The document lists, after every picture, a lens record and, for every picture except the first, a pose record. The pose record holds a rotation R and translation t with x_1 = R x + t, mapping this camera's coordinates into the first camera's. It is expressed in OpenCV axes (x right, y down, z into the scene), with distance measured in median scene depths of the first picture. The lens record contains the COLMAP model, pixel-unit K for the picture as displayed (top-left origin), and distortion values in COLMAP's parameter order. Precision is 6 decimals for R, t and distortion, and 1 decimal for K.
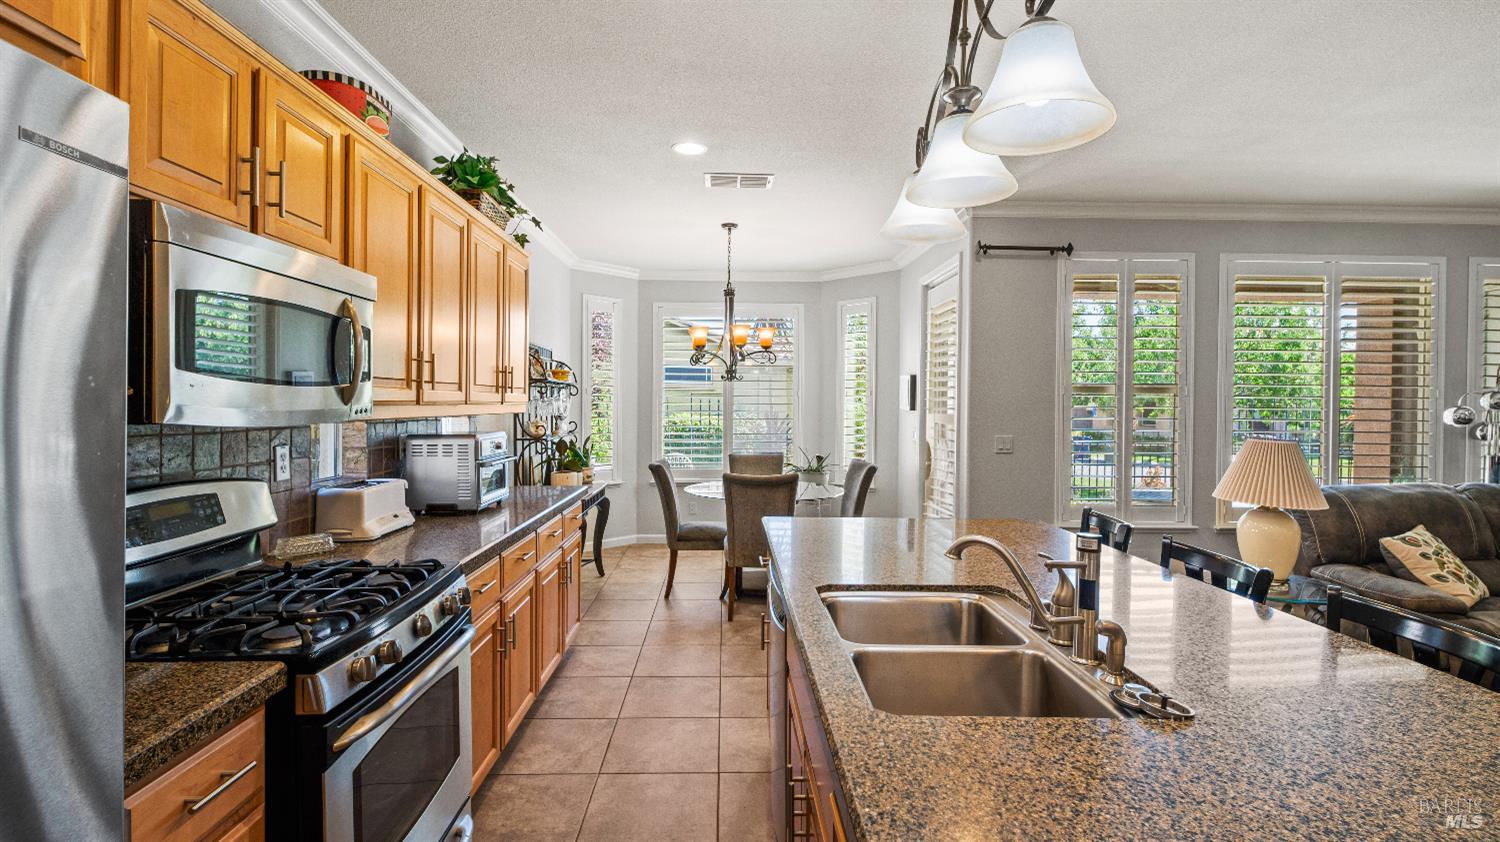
lens RADIAL K [[678.4, 0, 744.3], [0, 678.4, 413.1], [0, 0, 1]] dist [0.002542, -0.000109]
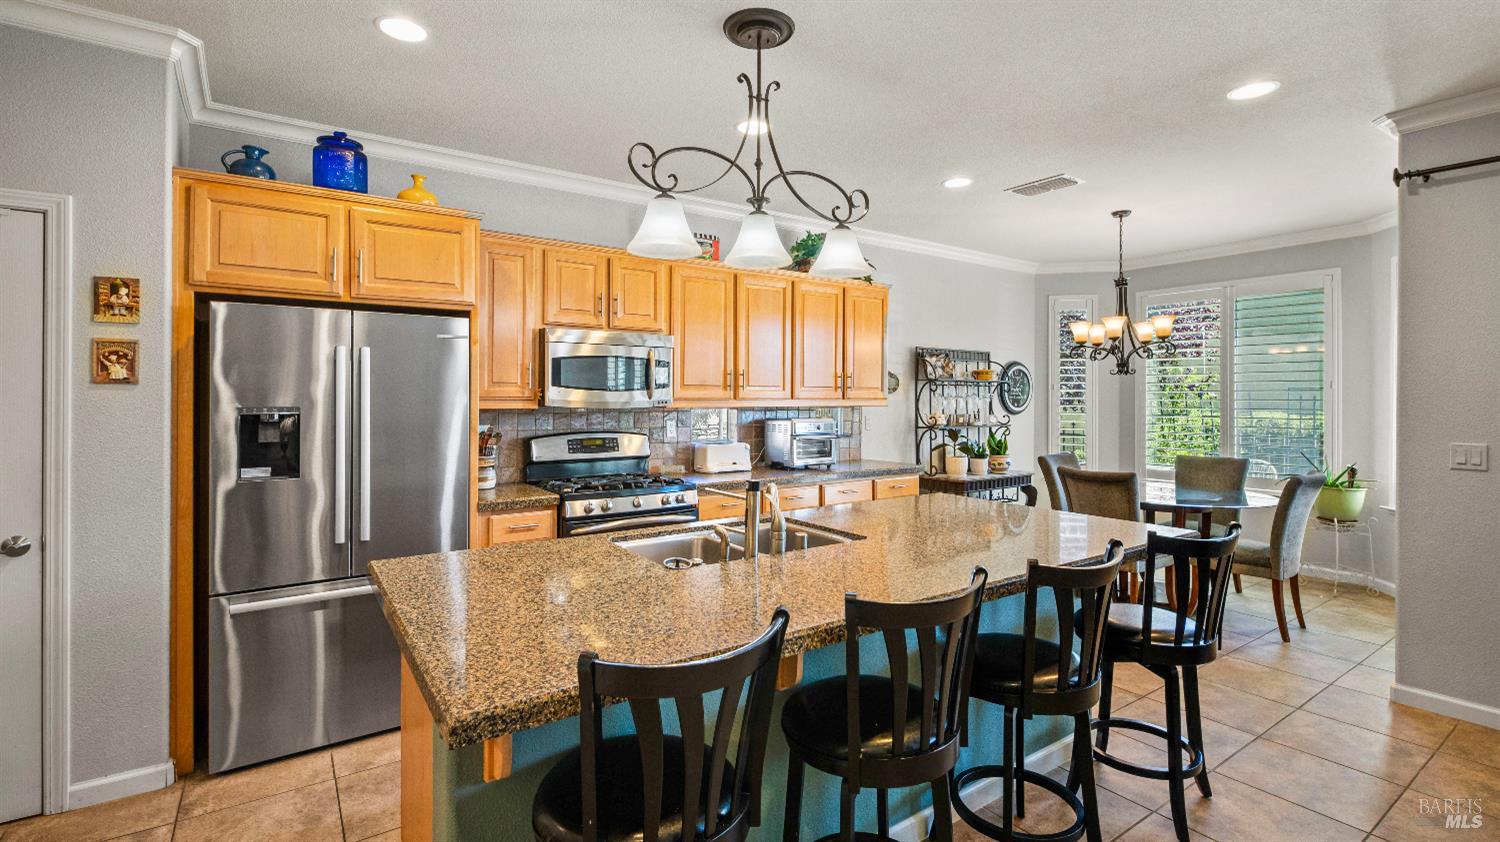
lens RADIAL K [[683.5, 0, 745.3], [0, 683.5, 391.0], [0, 0, 1]] dist [0.001256, -0.006289]
pose [[0.539703, -0.015230, -0.841718, 0.703123], [-0.010138, 0.999646, -0.024588, 0.005819], [0.841794, 0.021804, 0.539358, 0.053146]]
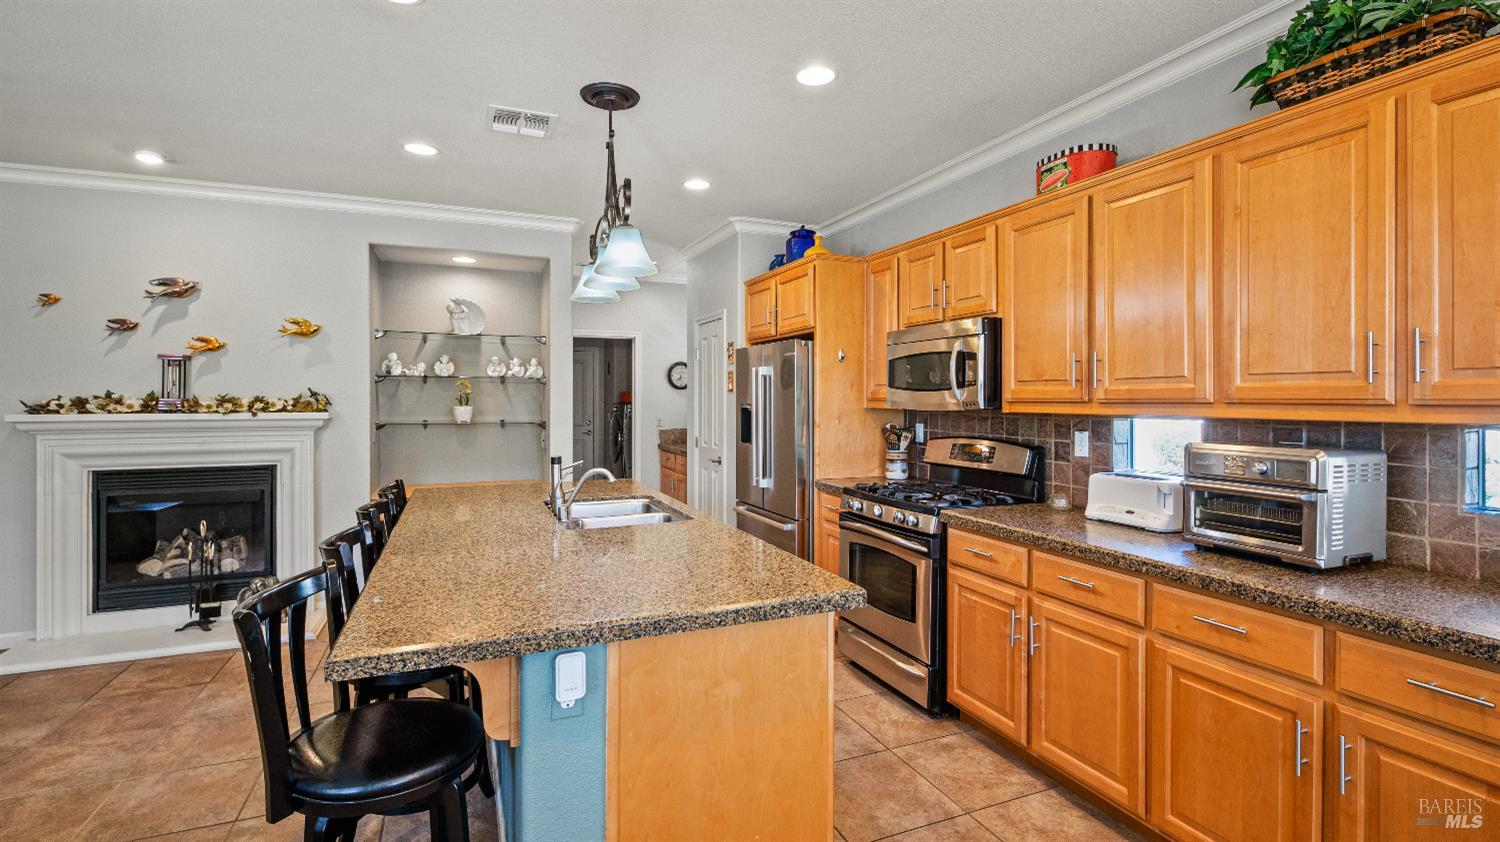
lens RADIAL K [[678.4, 0, 744.0], [0, 678.4, 398.6], [0, 0, 1]] dist [0.018851, -0.012259]
pose [[-0.934061, -0.008859, -0.357004, 0.277616], [-0.015185, 0.999773, 0.014920, -0.019069], [0.356791, 0.019358, -0.933984, 1.240929]]
